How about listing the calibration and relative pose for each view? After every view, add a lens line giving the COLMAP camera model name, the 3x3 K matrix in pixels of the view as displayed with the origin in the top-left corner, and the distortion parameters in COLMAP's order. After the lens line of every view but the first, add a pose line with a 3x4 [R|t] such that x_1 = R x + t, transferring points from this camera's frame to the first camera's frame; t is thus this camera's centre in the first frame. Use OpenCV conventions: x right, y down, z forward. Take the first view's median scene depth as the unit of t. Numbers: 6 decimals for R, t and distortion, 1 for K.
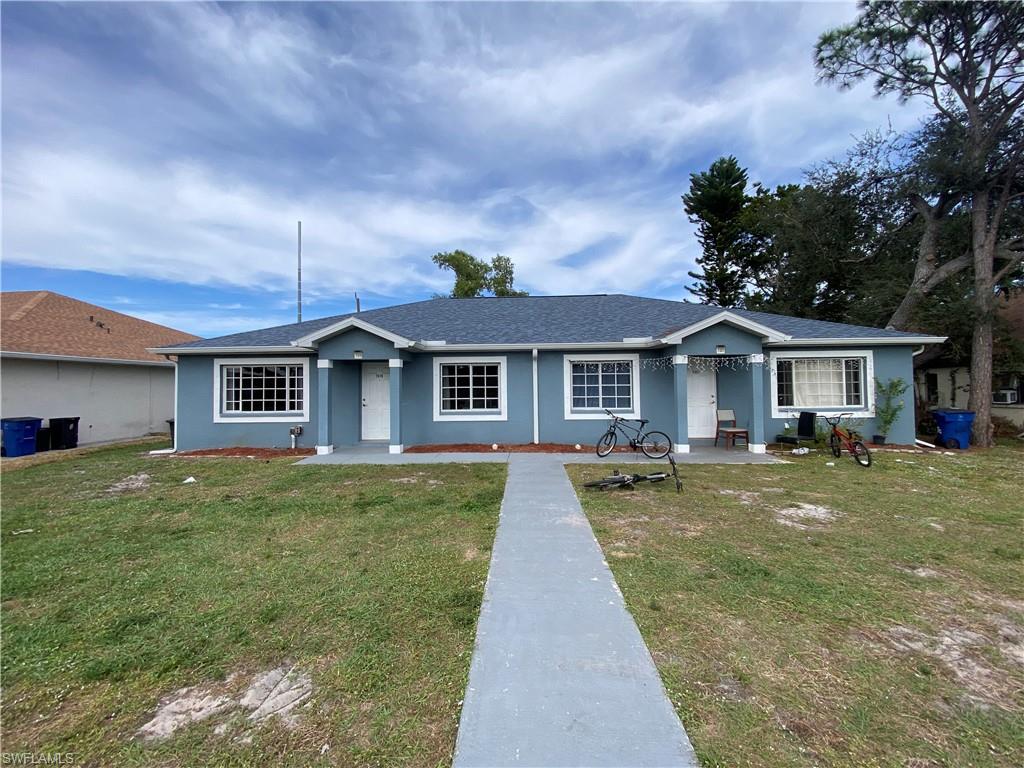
lens RADIAL K [[415.9, 0, 516.8], [0, 415.9, 374.8], [0, 0, 1]] dist [0.017041, -0.017363]
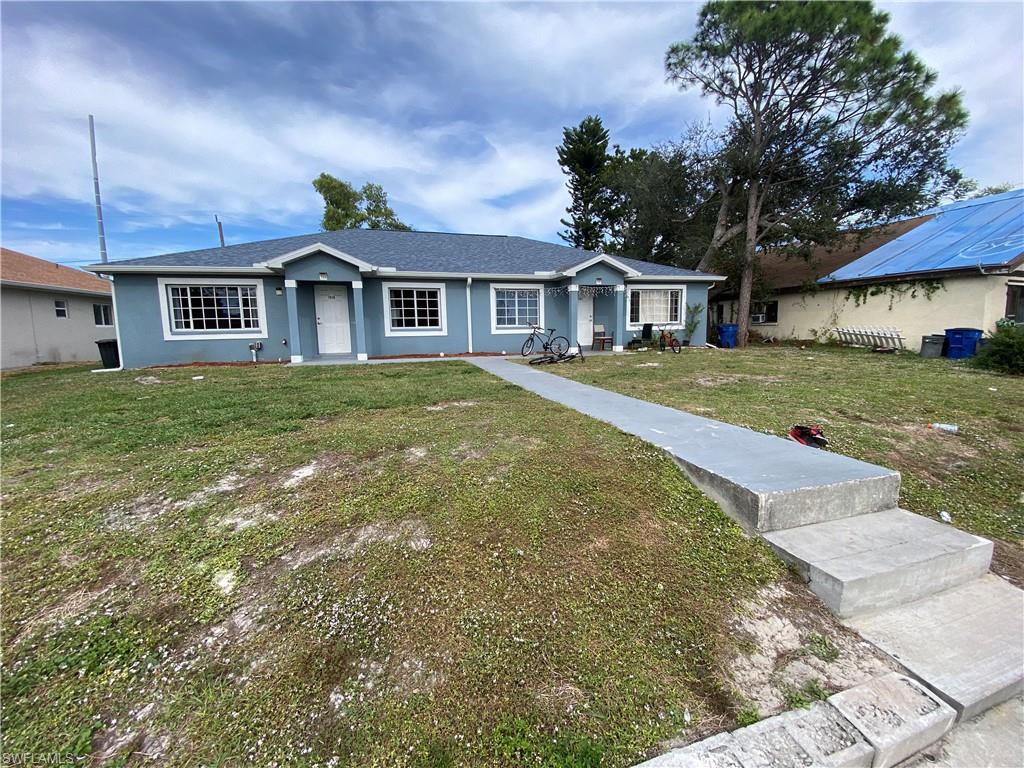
lens RADIAL K [[415.9, 0, 520.0], [0, 415.9, 381.1], [0, 0, 1]] dist [0.017041, -0.017363]
pose [[0.947124, -0.047950, 0.317265, -0.217563], [-0.000370, 0.988607, 0.150518, 0.057162], [-0.320867, -0.142676, 0.936316, -0.274952]]
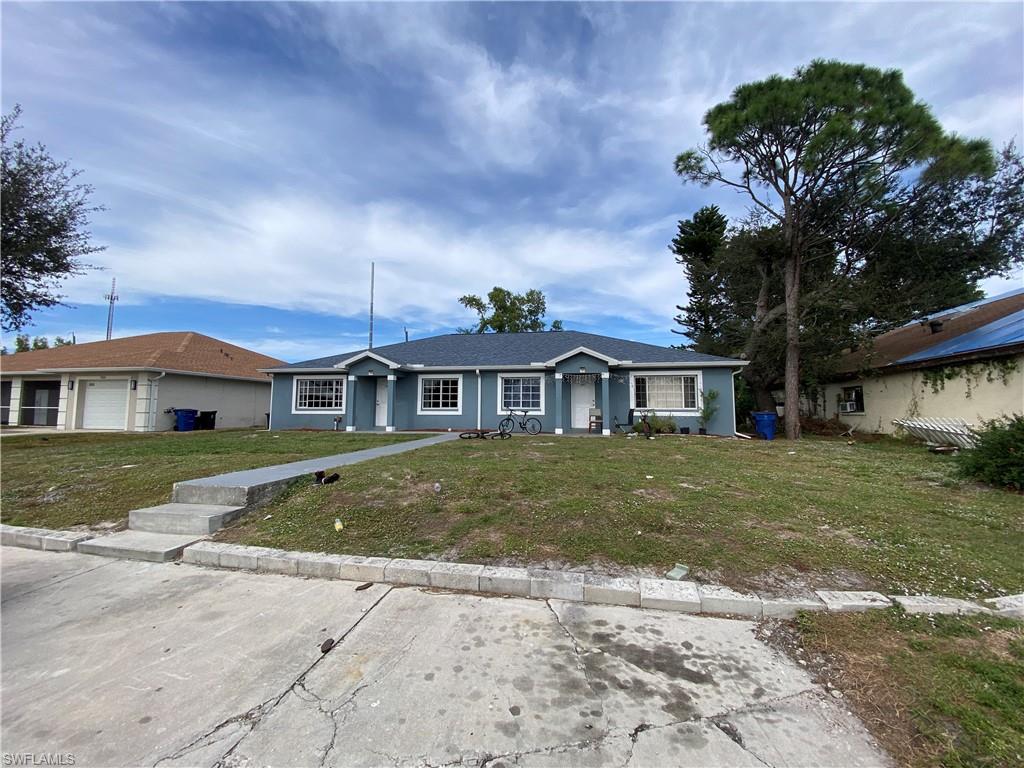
lens RADIAL K [[415.9, 0, 517.7], [0, 415.9, 379.5], [0, 0, 1]] dist [0.017041, -0.017363]
pose [[0.988974, 0.003507, -0.148050, 0.410205], [-0.010777, 0.998773, -0.048334, 0.048752], [0.147699, 0.049397, 0.987798, -0.518069]]
